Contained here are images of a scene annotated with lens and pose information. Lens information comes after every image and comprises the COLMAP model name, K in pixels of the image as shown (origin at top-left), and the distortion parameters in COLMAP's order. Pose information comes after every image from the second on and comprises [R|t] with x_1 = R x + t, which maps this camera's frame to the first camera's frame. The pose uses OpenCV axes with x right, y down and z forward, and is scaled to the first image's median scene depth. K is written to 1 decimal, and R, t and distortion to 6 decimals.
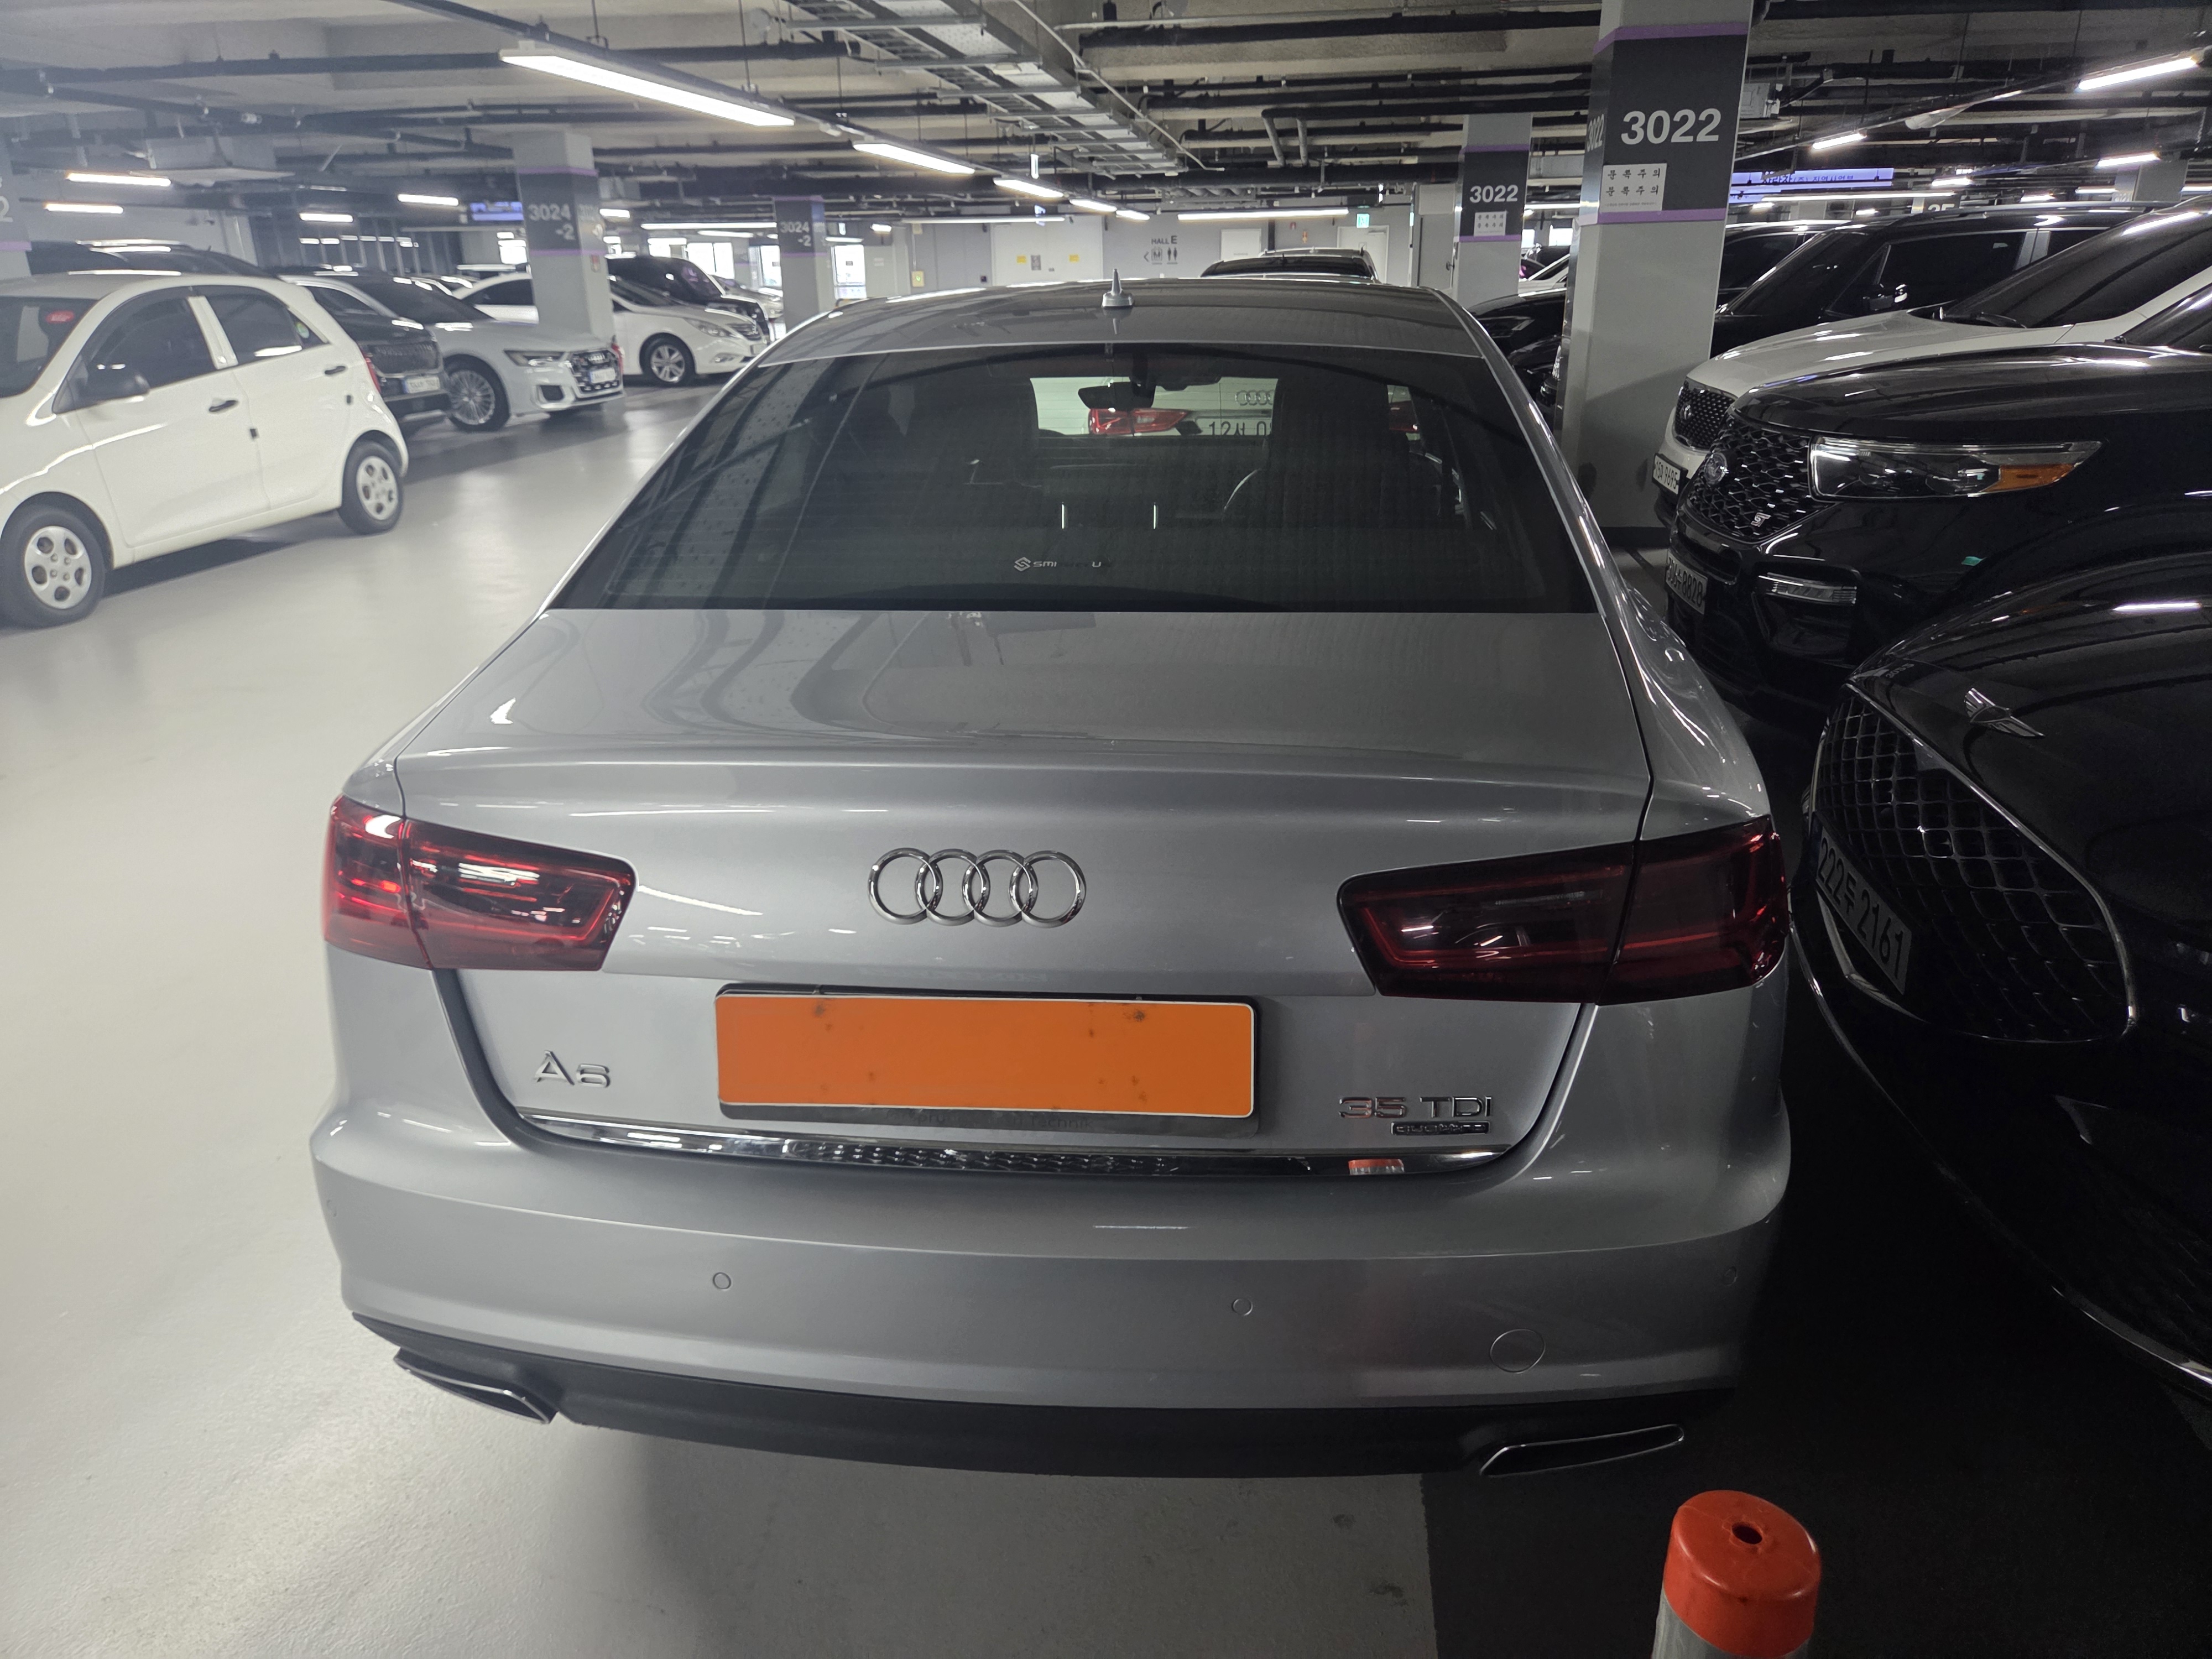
lens RADIAL K [[1471.9, 0, 1106.0], [0, 1471.9, 829.5], [0, 0, 1]] dist [0.044115, -0.003240]
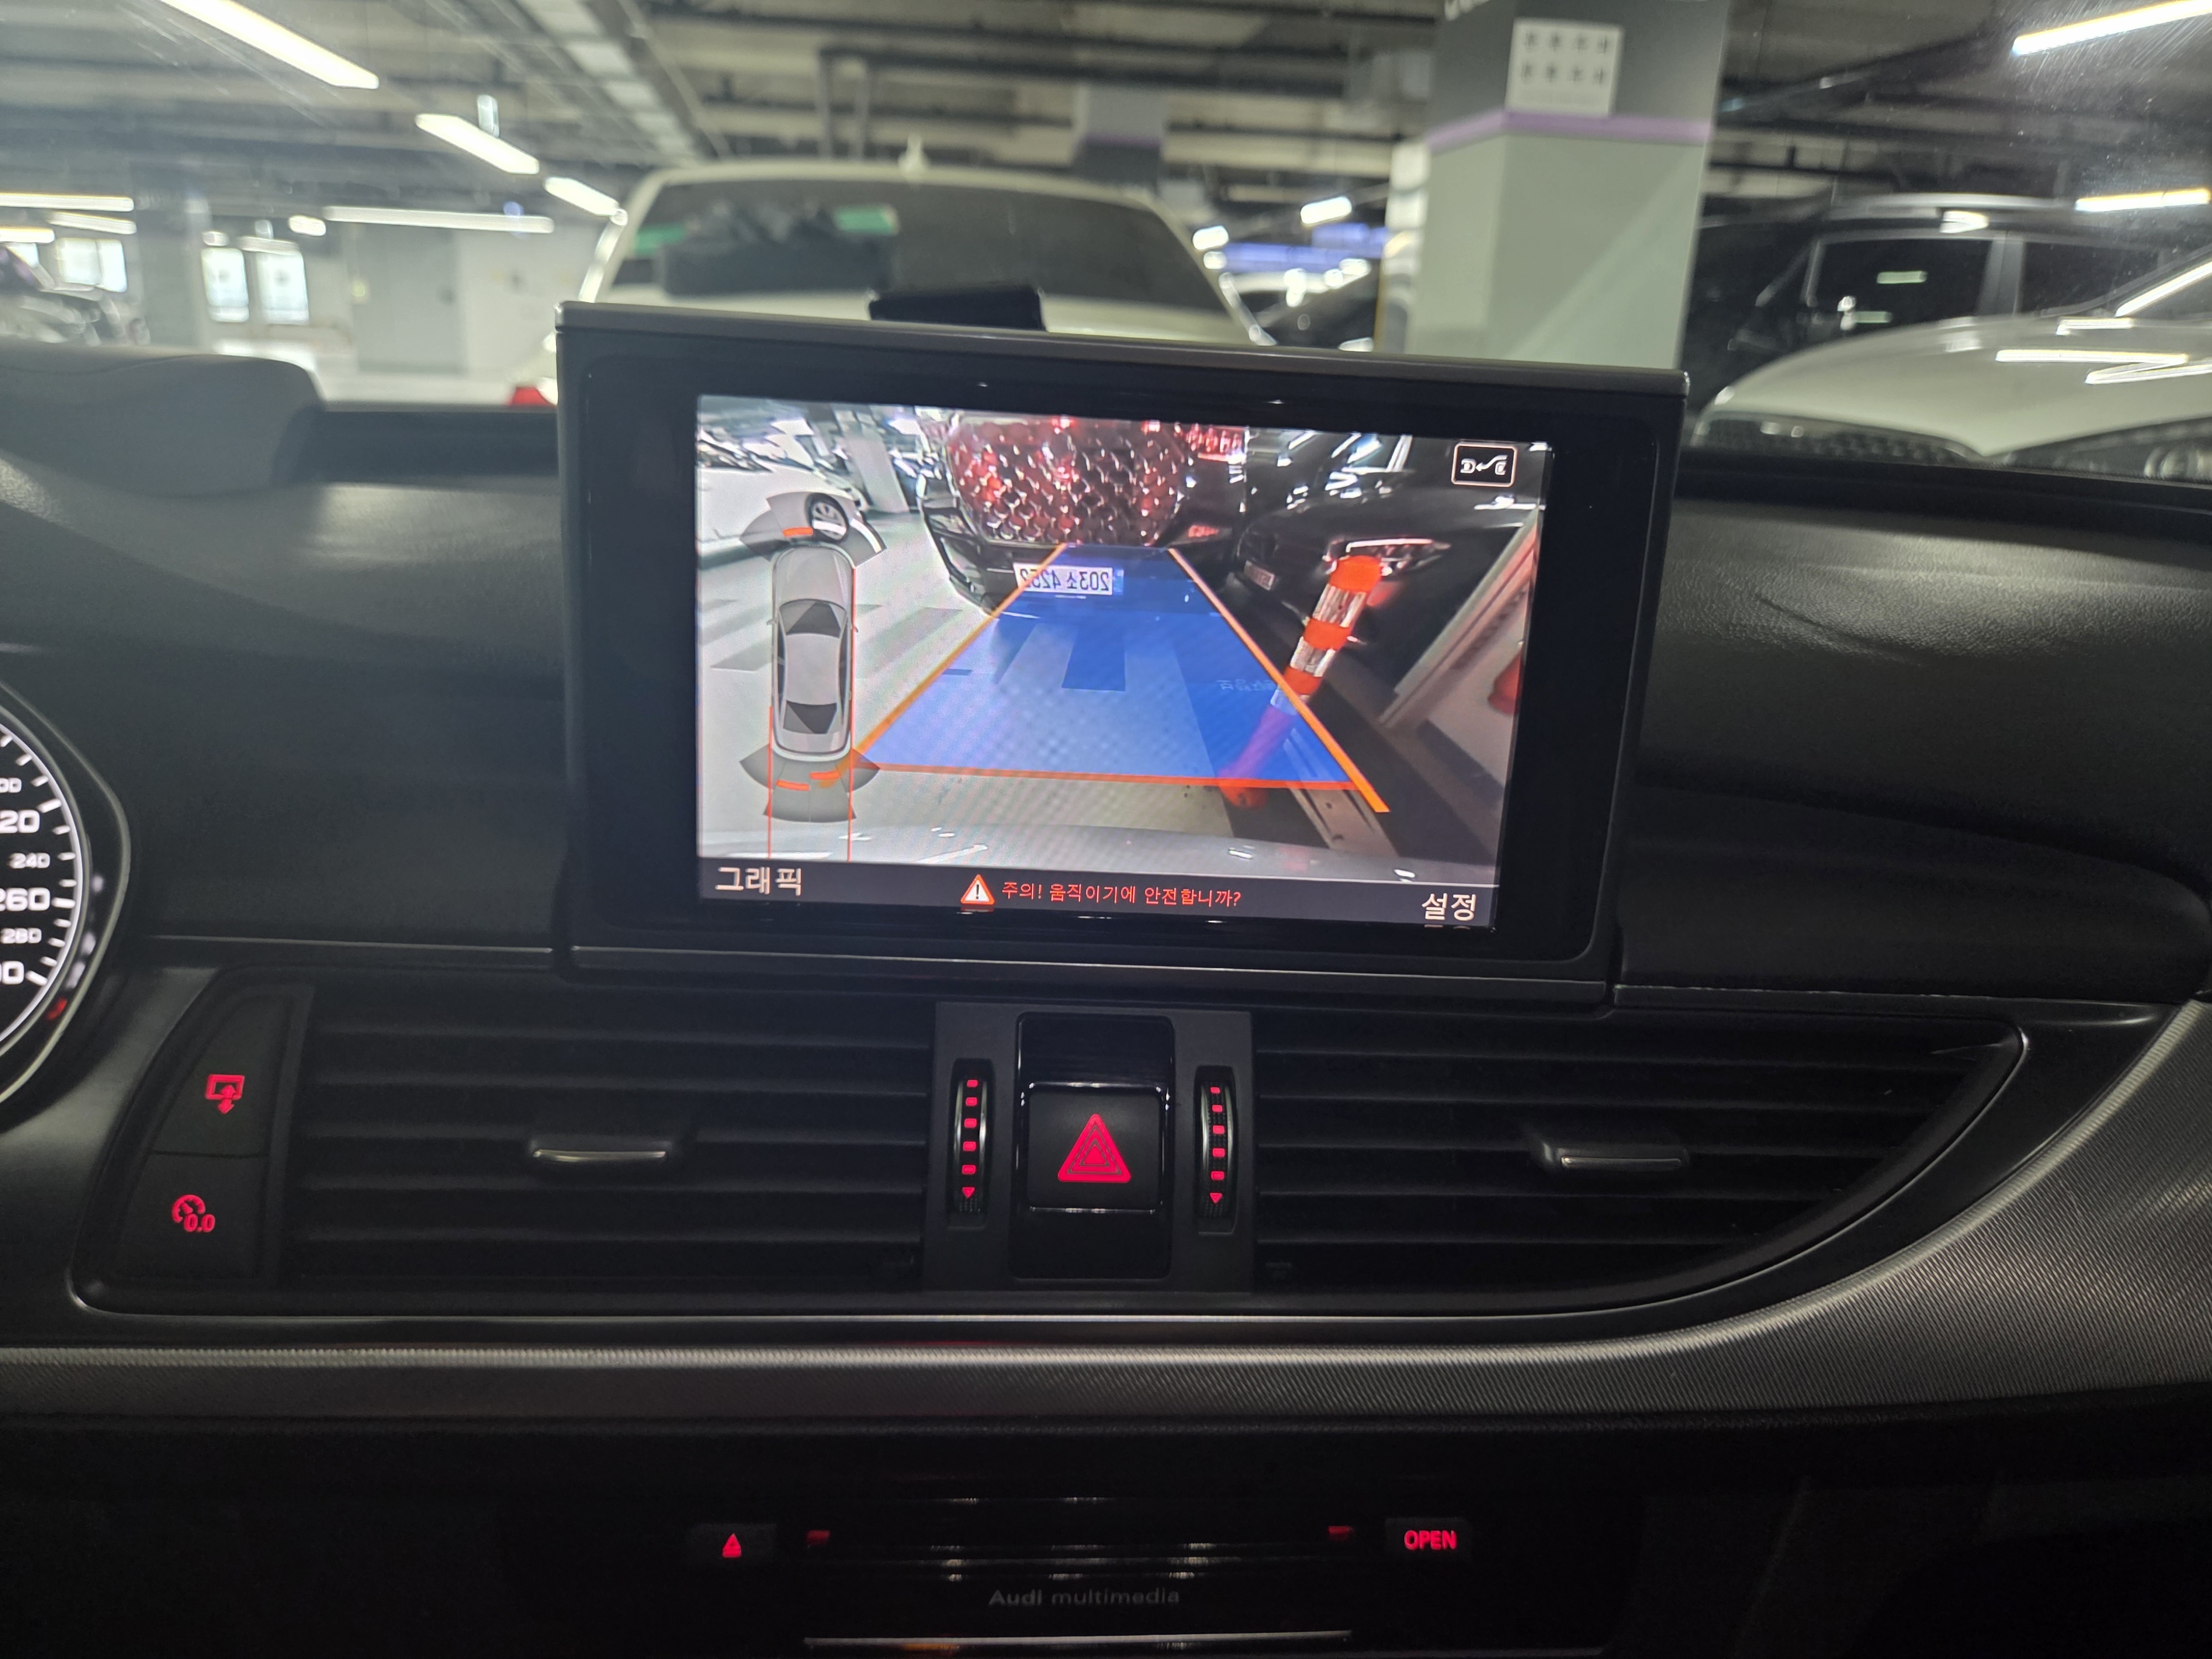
lens RADIAL K [[1520.1, 0, 1080.7], [0, 1520.1, 838.2], [0, 0, 1]] dist [0.058378, -0.067050]
pose [[0.959746, -0.038082, 0.278276, 0.005452], [0.049765, 0.998146, -0.035038, -0.050551], [-0.276426, 0.047476, 0.959862, 0.191825]]
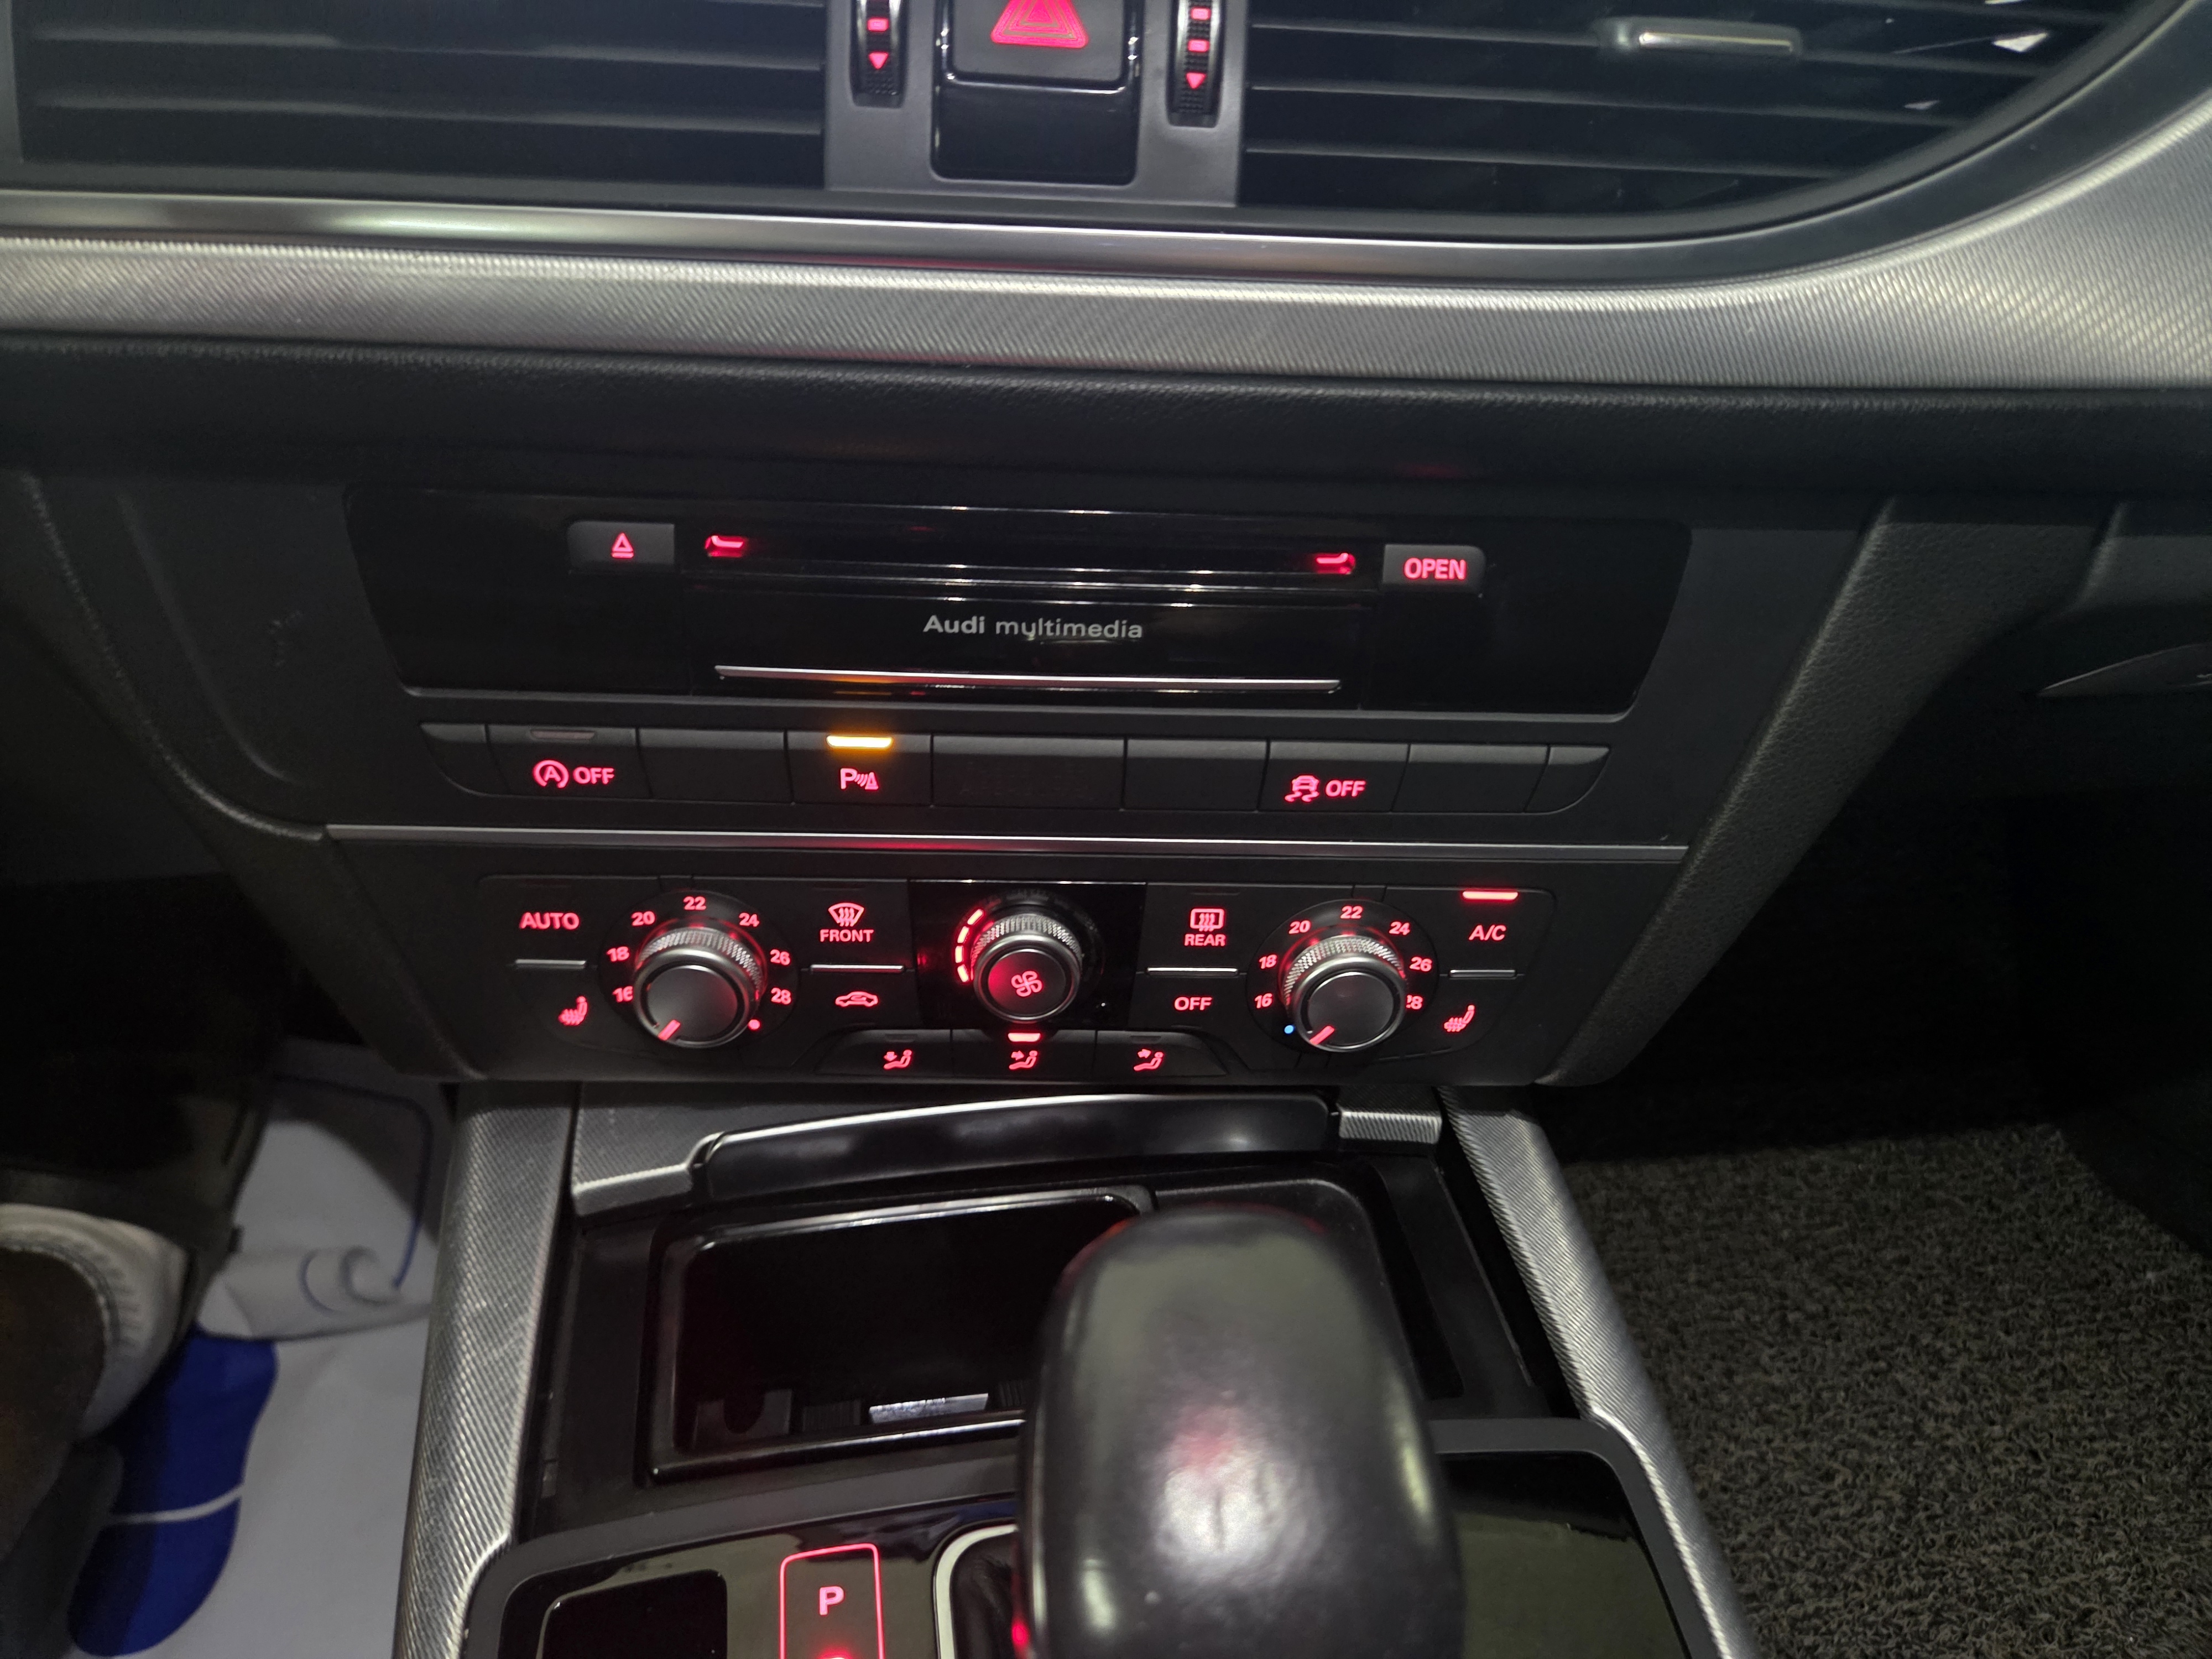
lens RADIAL K [[1520.1, 0, 1080.7], [0, 1520.1, 838.2], [0, 0, 1]] dist [0.058378, -0.067050]
pose [[0.962708, -0.095316, 0.253194, 0.006392], [0.041710, 0.976983, 0.209200, -0.043841], [-0.267307, -0.190838, 0.944525, 0.194020]]
